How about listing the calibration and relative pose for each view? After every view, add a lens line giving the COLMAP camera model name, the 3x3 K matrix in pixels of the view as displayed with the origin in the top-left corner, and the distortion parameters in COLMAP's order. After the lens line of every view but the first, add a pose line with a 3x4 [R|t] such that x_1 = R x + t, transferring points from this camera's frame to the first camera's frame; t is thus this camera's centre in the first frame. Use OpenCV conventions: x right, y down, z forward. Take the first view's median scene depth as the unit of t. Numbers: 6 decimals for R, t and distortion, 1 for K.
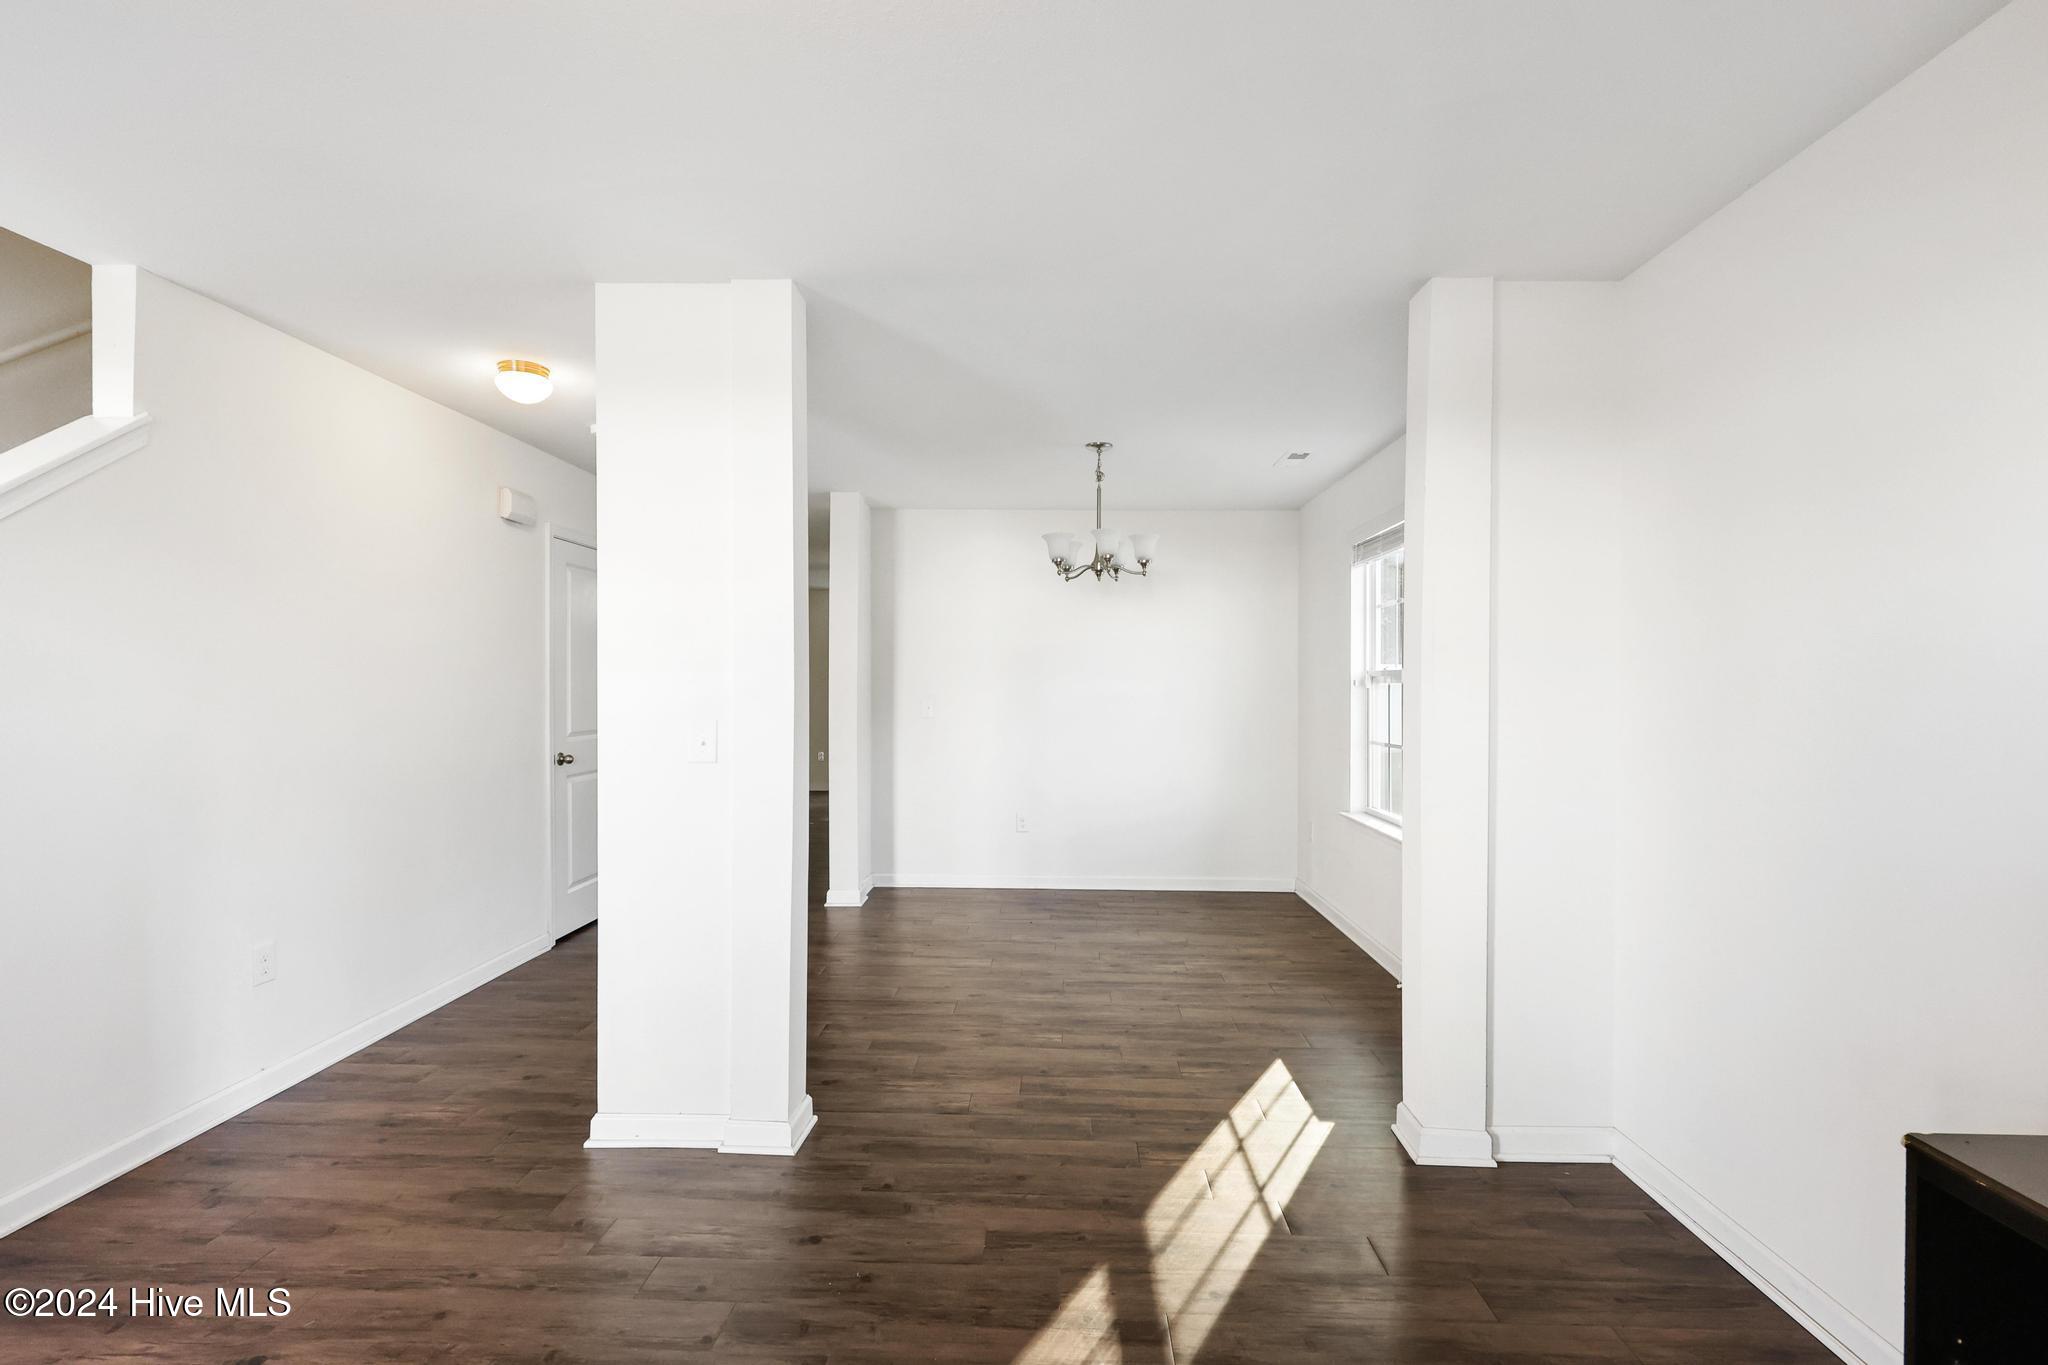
lens RADIAL K [[970.0, 0, 1021.9], [0, 970.0, 689.6], [0, 0, 1]] dist [-0.003991, 0.001486]
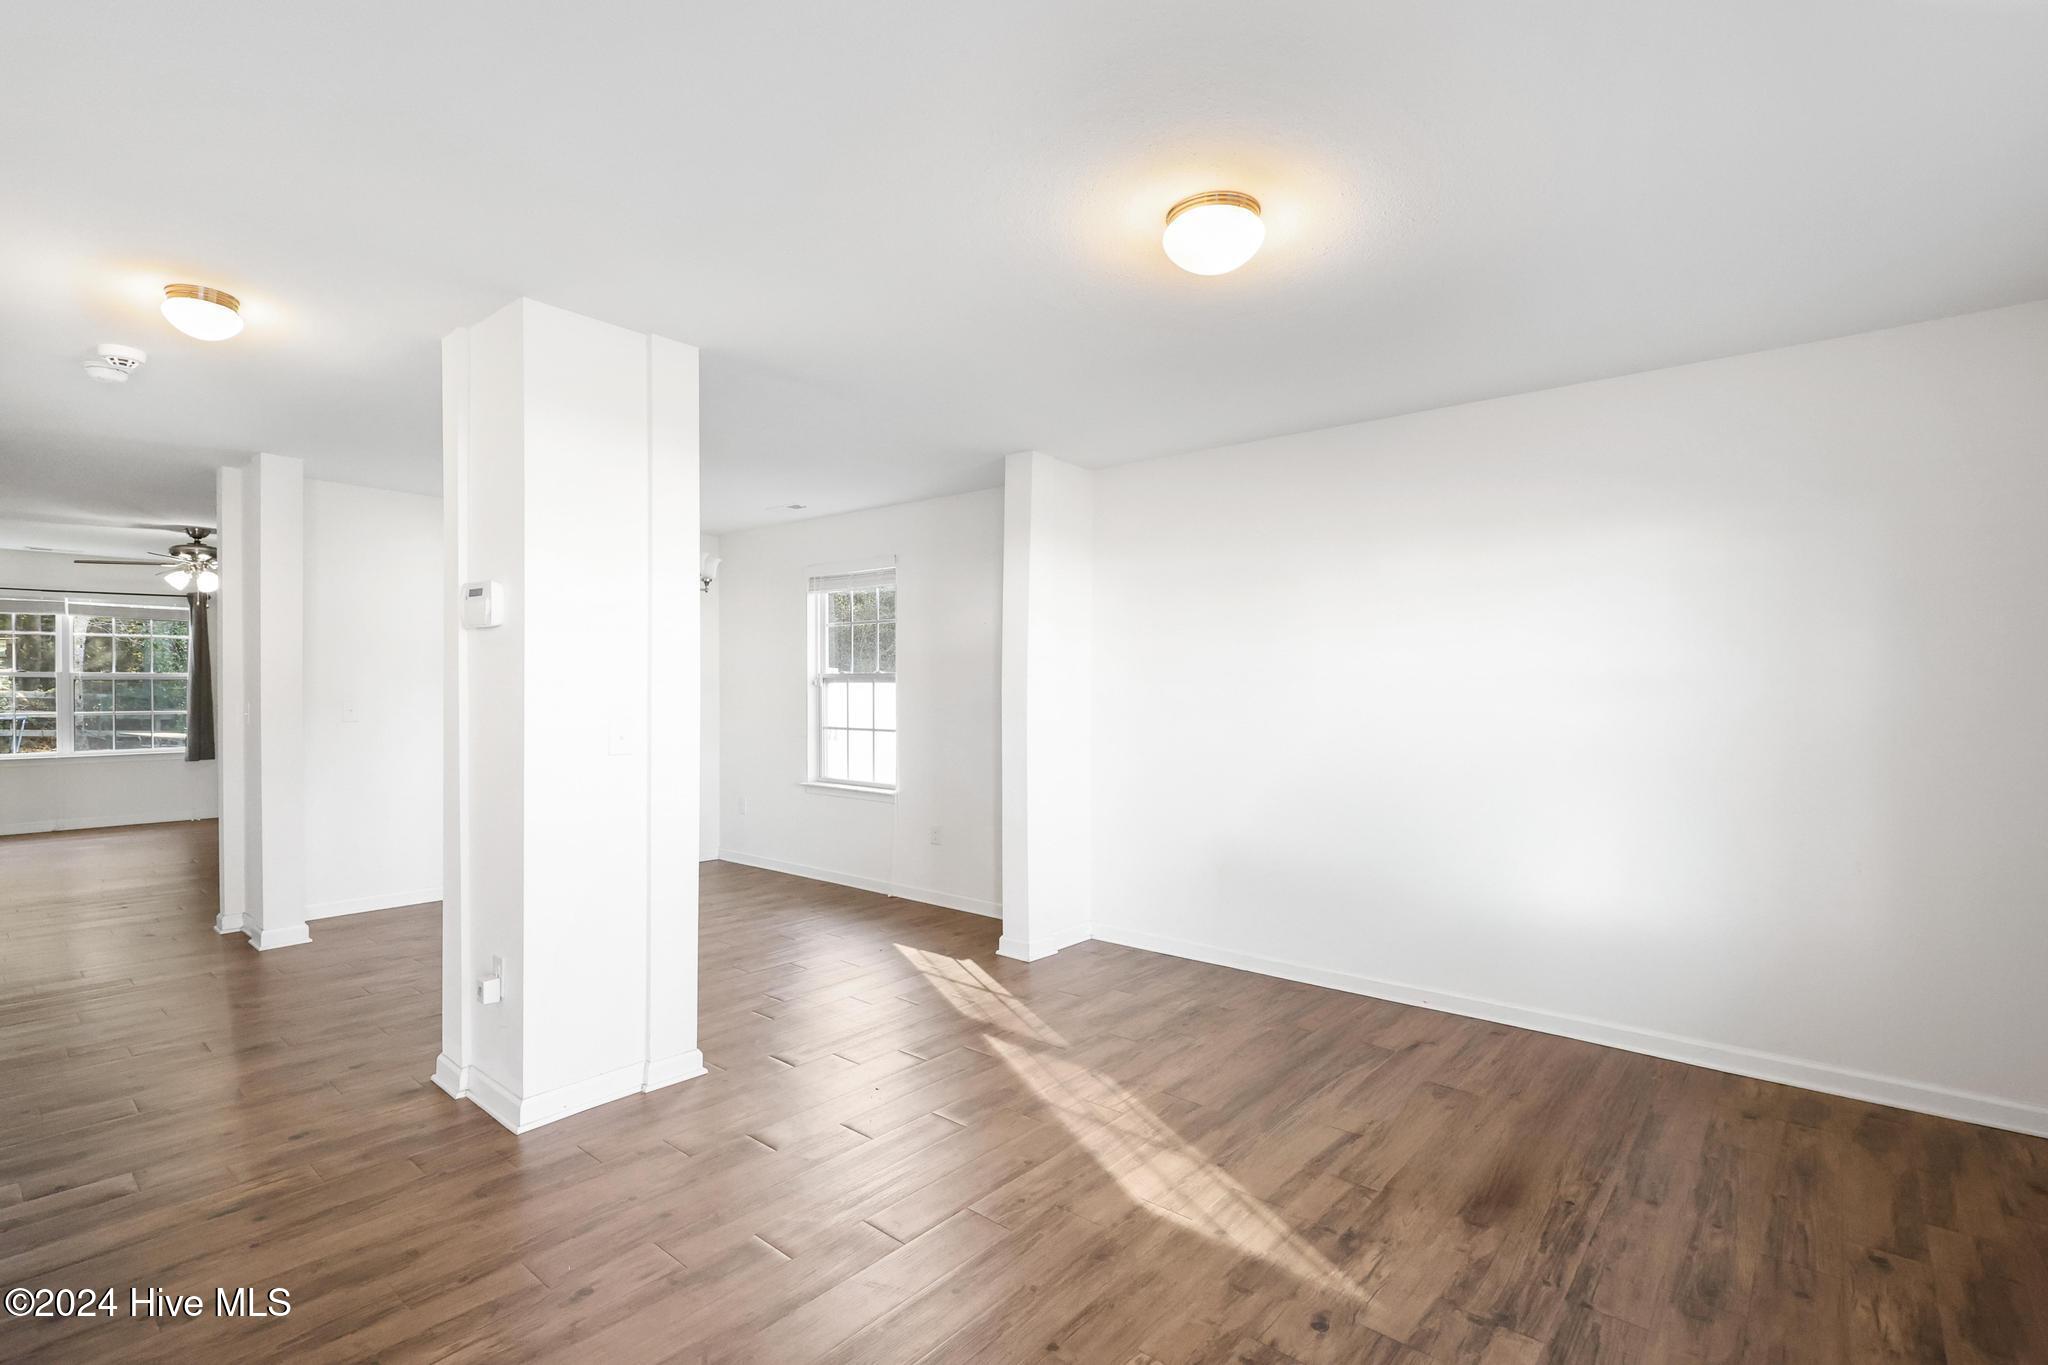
lens RADIAL K [[958.1, 0, 1030.3], [0, 958.1, 695.1], [0, 0, 1]] dist [-0.004133, 0.000398]
pose [[0.618175, -0.009548, 0.785982, -0.775653], [0.004730, 0.999953, 0.008427, 0.000189], [-0.786026, -0.001492, 0.618192, -0.047232]]
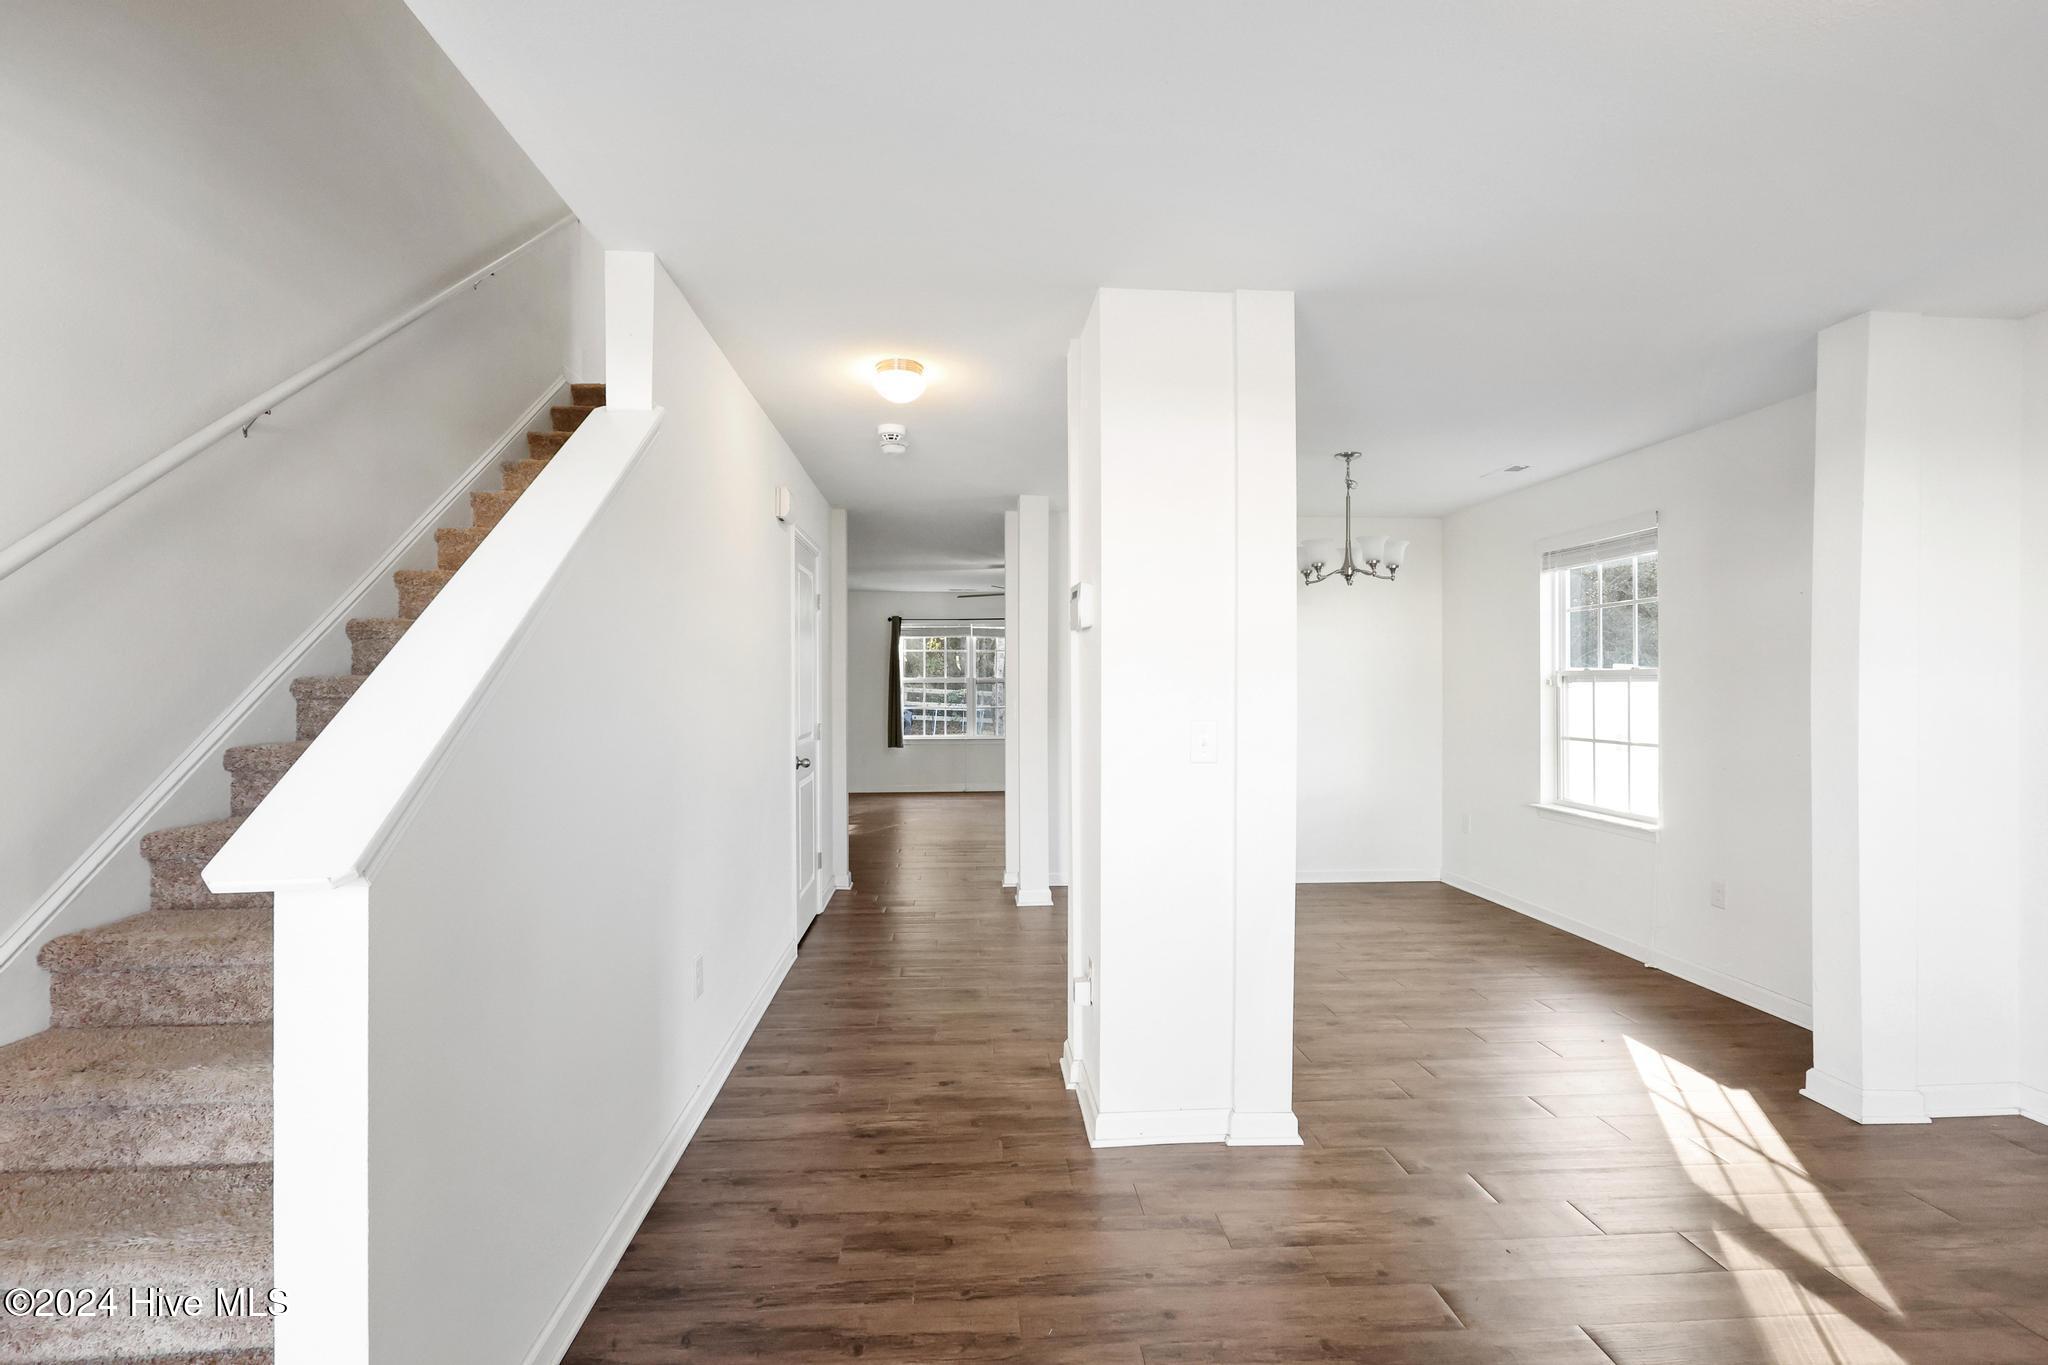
lens RADIAL K [[957.3, 0, 1017.4], [0, 957.3, 687.8], [0, 0, 1]] dist [0.000285, 0.000261]
pose [[0.995313, -0.004477, 0.096607, -0.531174], [0.004846, 0.999982, -0.003585, -0.000072], [-0.096589, 0.004036, 0.995316, 0.016546]]
